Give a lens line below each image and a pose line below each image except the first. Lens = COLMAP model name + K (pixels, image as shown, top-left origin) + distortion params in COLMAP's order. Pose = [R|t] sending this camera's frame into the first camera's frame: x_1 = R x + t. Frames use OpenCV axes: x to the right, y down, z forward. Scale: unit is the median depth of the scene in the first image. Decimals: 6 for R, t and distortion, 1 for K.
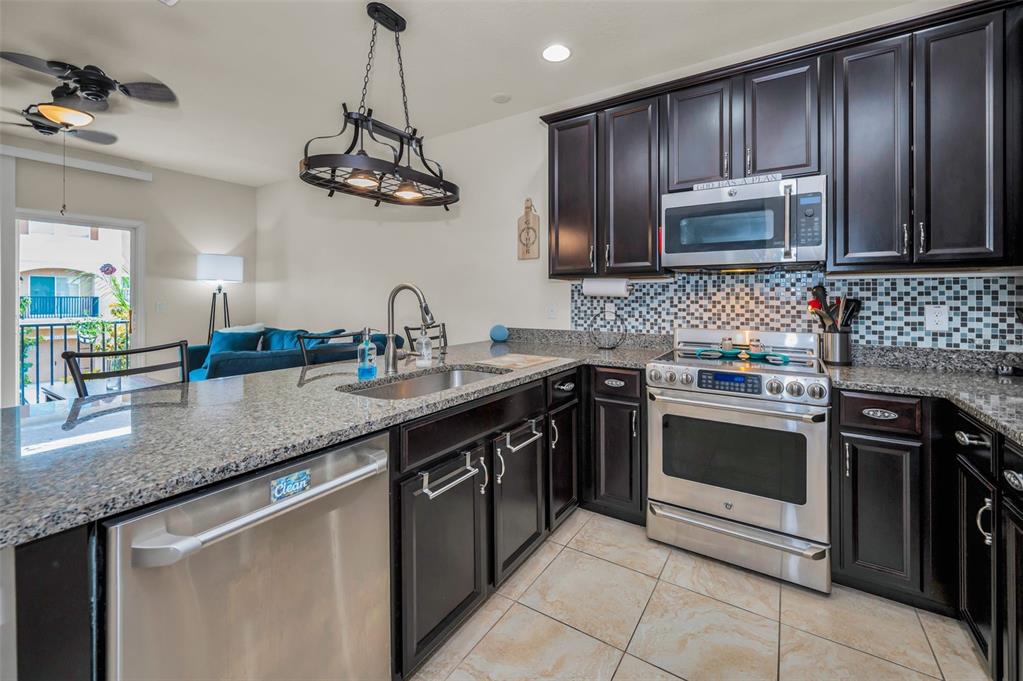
lens RADIAL K [[417.7, 0, 523.0], [0, 417.7, 297.8], [0, 0, 1]] dist [-0.001319, -0.000070]
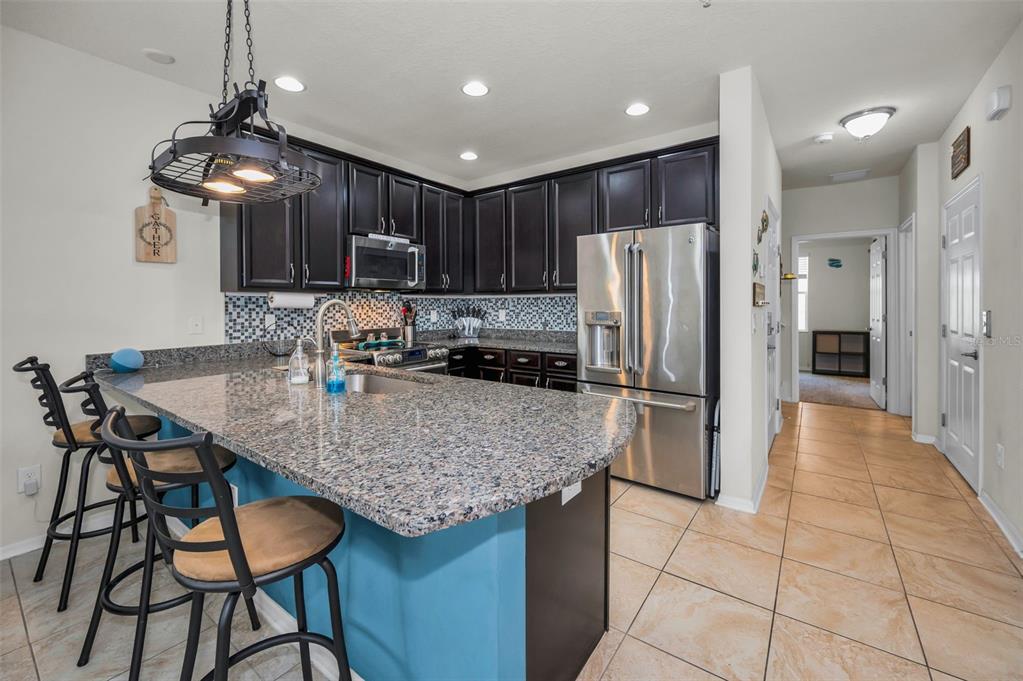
lens RADIAL K [[414.8, 0, 505.8], [0, 414.8, 303.2], [0, 0, 1]] dist [-0.000883, -0.000340]
pose [[0.075515, -0.002247, 0.997142, -0.938872], [0.003294, 0.999993, 0.002004, -0.018788], [-0.997139, 0.003133, 0.075522, 0.356012]]
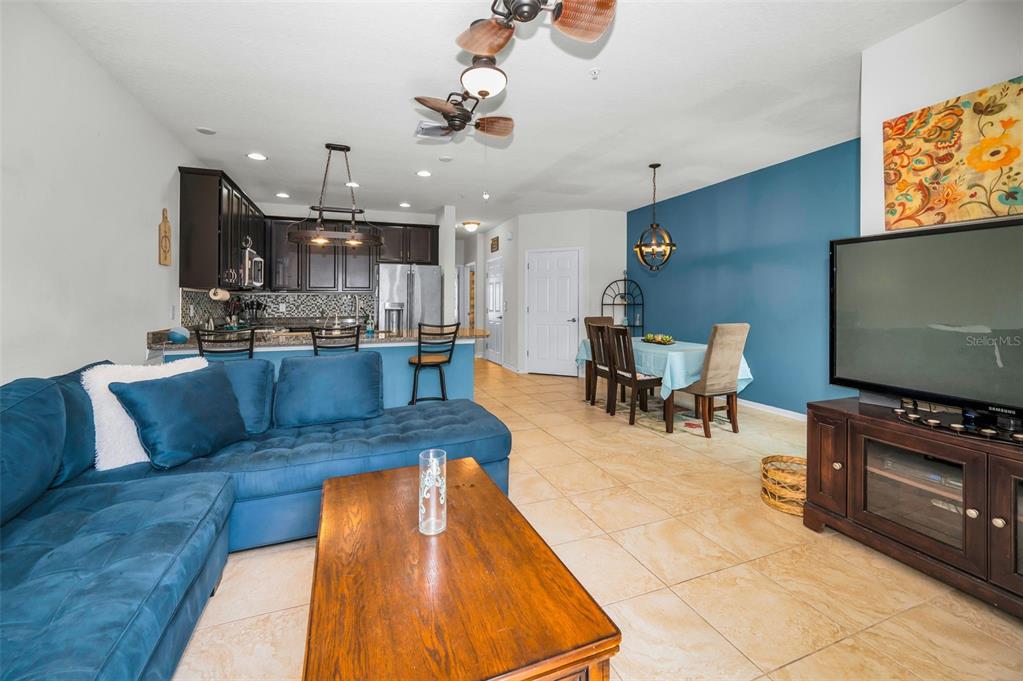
lens RADIAL K [[426.2, 0, 508.4], [0, 426.2, 296.5], [0, 0, 1]] dist [-0.000017, 0.000112]
pose [[-0.805102, 0.006179, 0.593104, -1.713072], [0.001385, 0.999963, -0.008538, -0.003875], [-0.593135, -0.006053, -0.805080, 1.745570]]
